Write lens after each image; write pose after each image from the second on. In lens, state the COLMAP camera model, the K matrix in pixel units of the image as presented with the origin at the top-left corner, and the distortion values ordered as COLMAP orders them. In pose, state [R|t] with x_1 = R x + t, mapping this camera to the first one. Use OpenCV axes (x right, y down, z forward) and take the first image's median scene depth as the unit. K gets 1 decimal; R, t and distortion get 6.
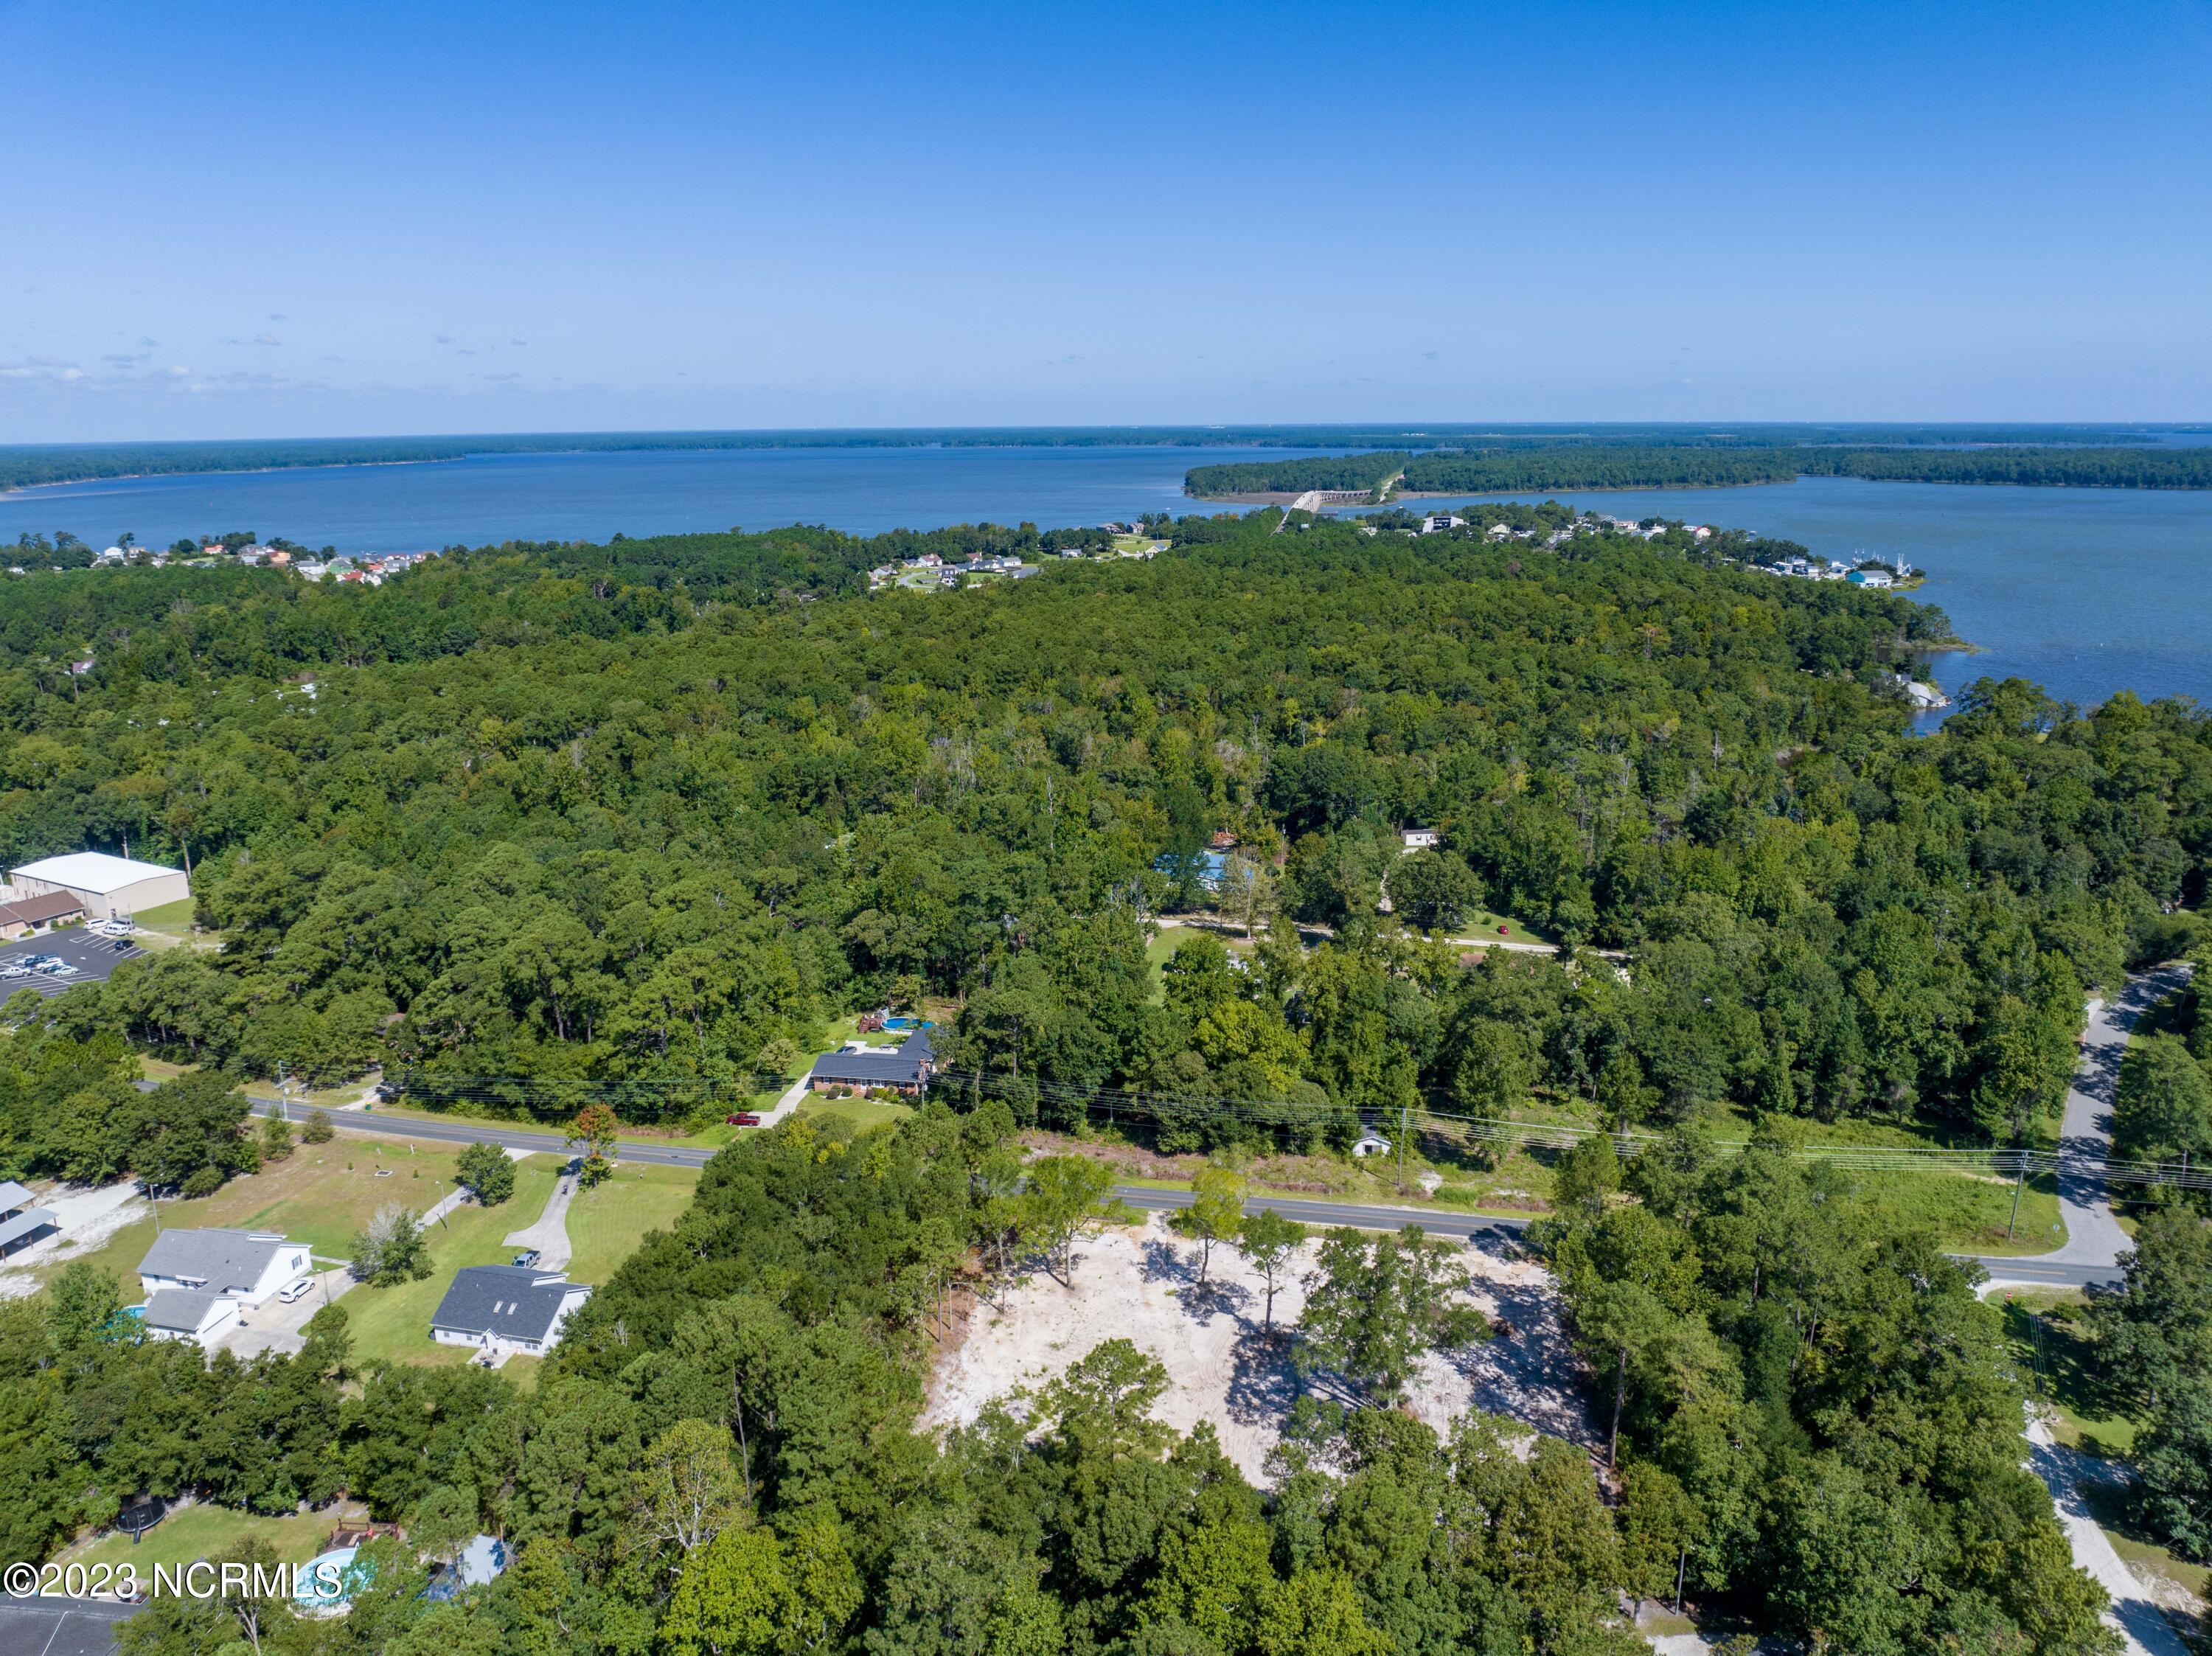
lens RADIAL K [[1550.2, 0, 1111.5], [0, 1550.2, 818.3], [0, 0, 1]] dist [-0.031851, -0.004203]
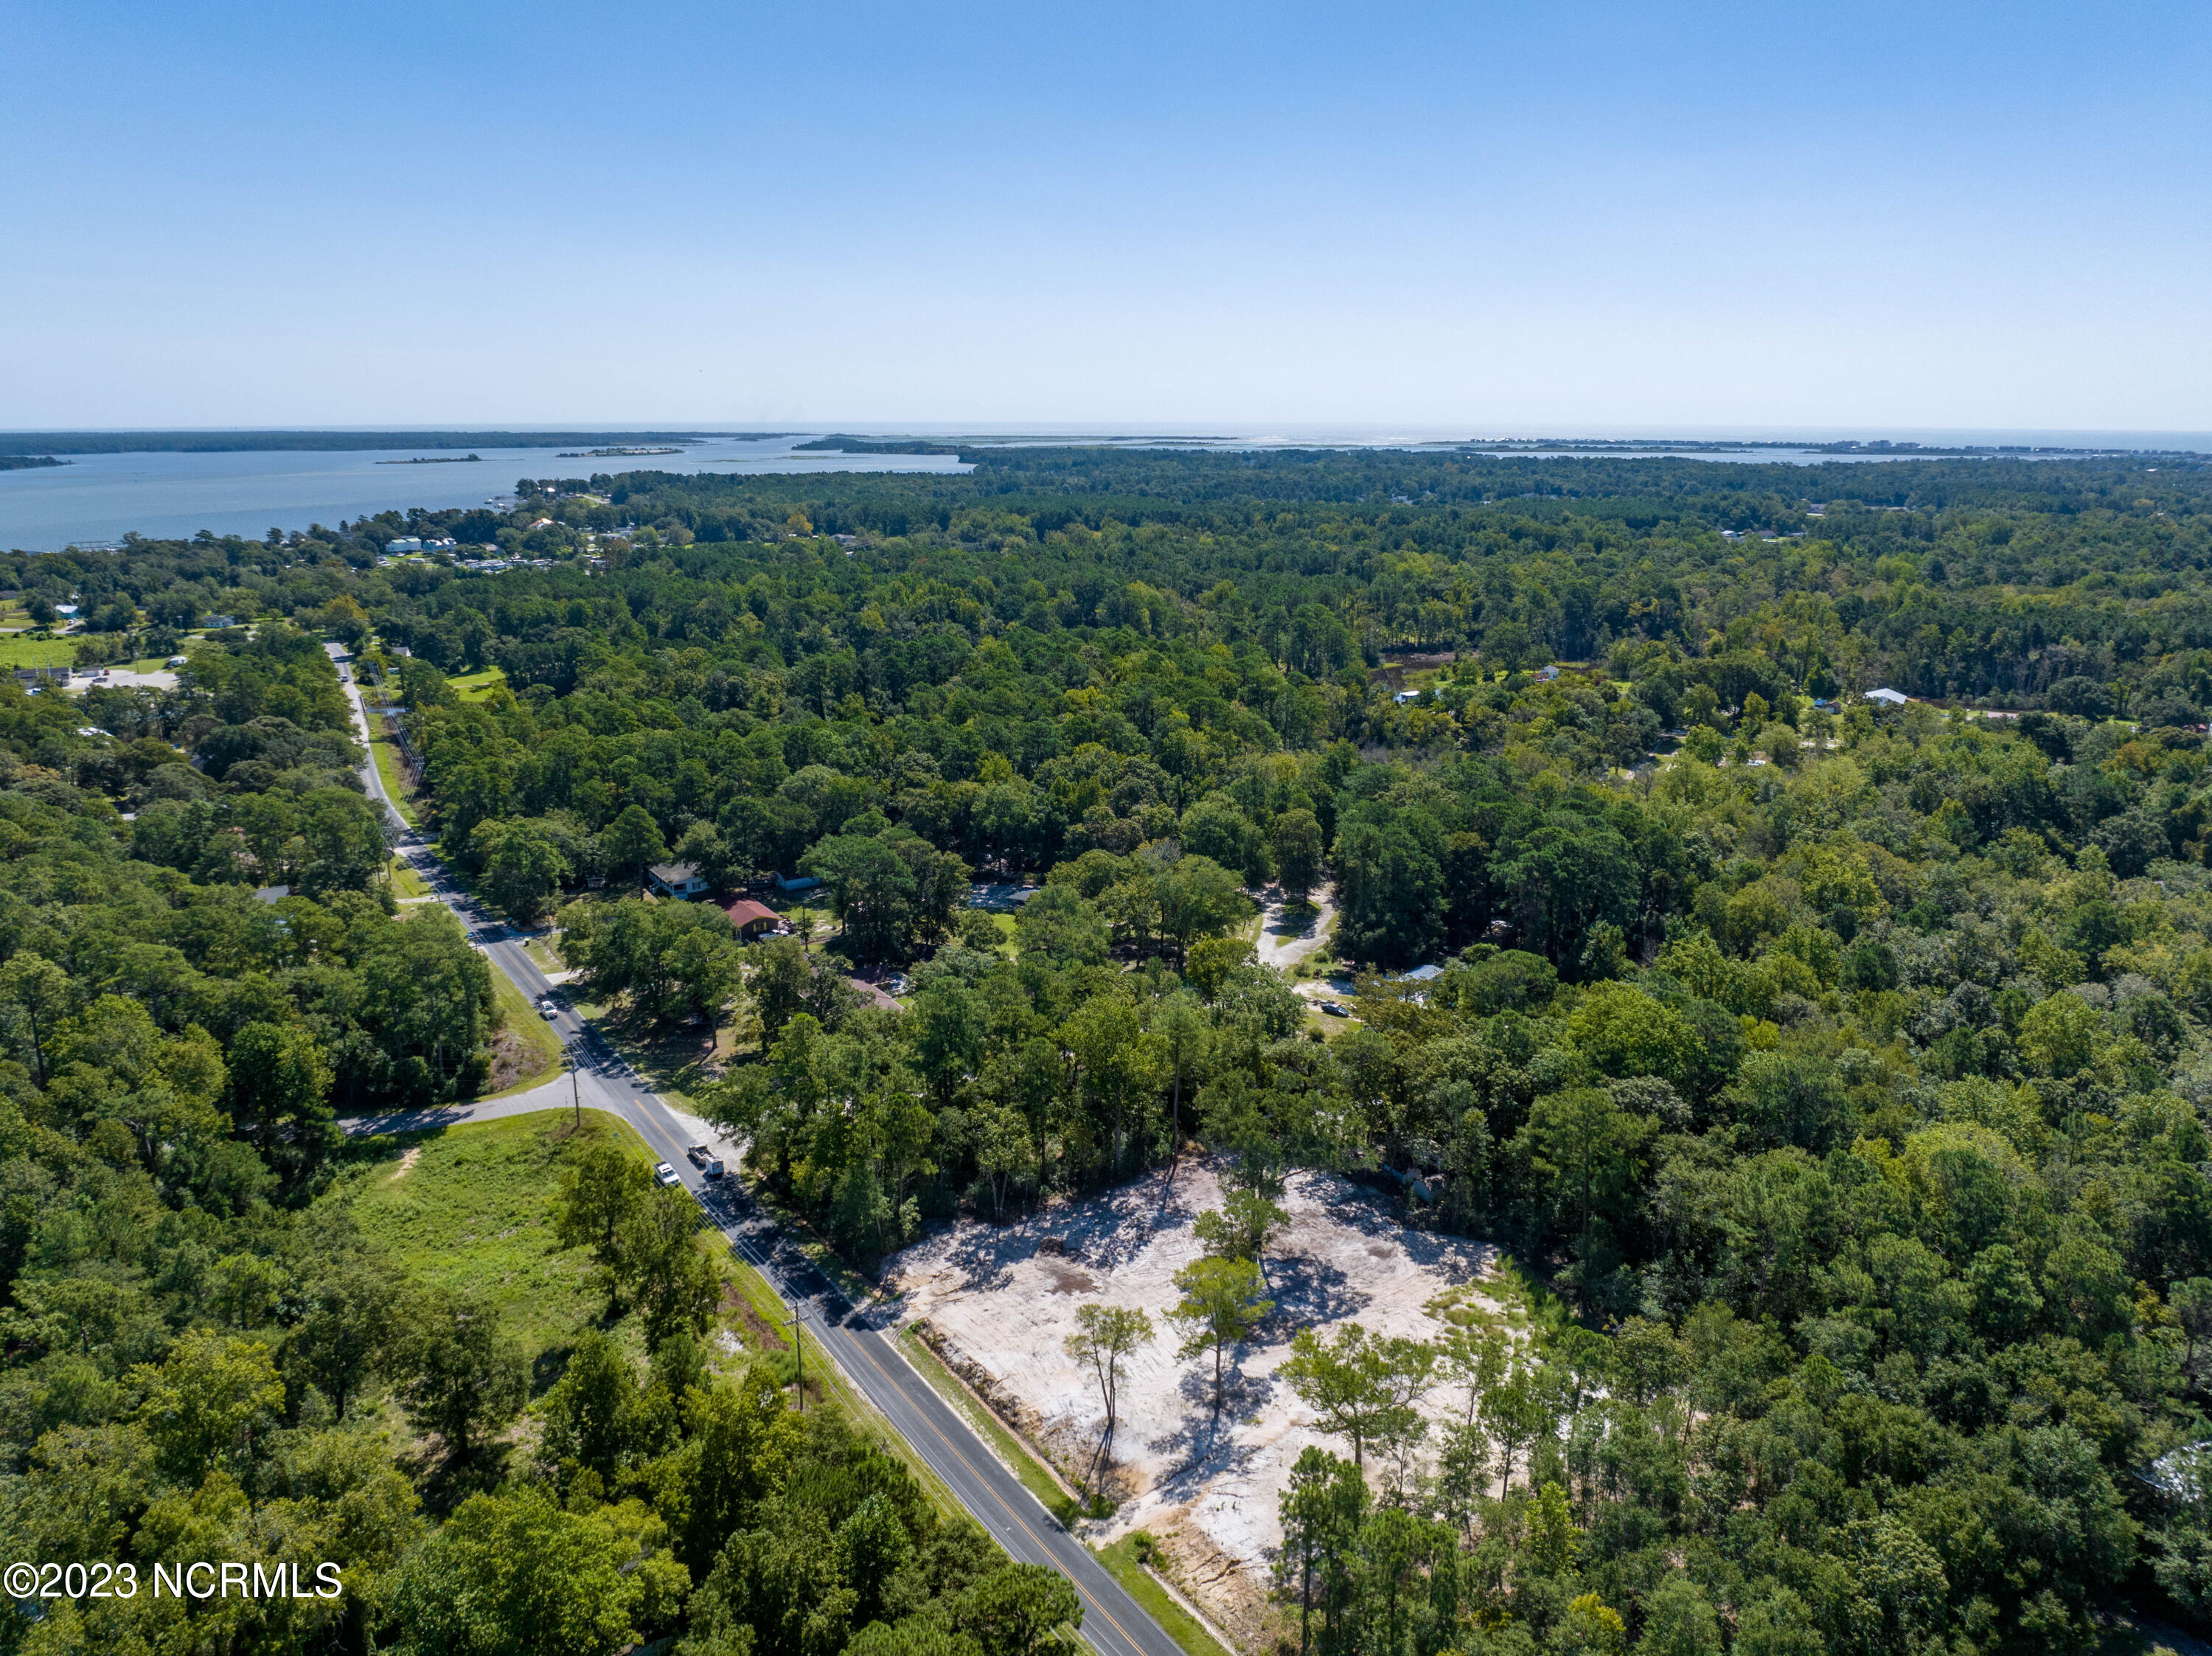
lens RADIAL K [[1580.7, 0, 1117.4], [0, 1580.7, 821.3], [0, 0, 1]] dist [-0.036026, -0.006231]
pose [[-0.682990, -0.175540, 0.709021, -0.344975], [0.185055, 0.897438, 0.400449, -0.242339], [-0.706597, 0.404711, -0.580457, 1.120510]]
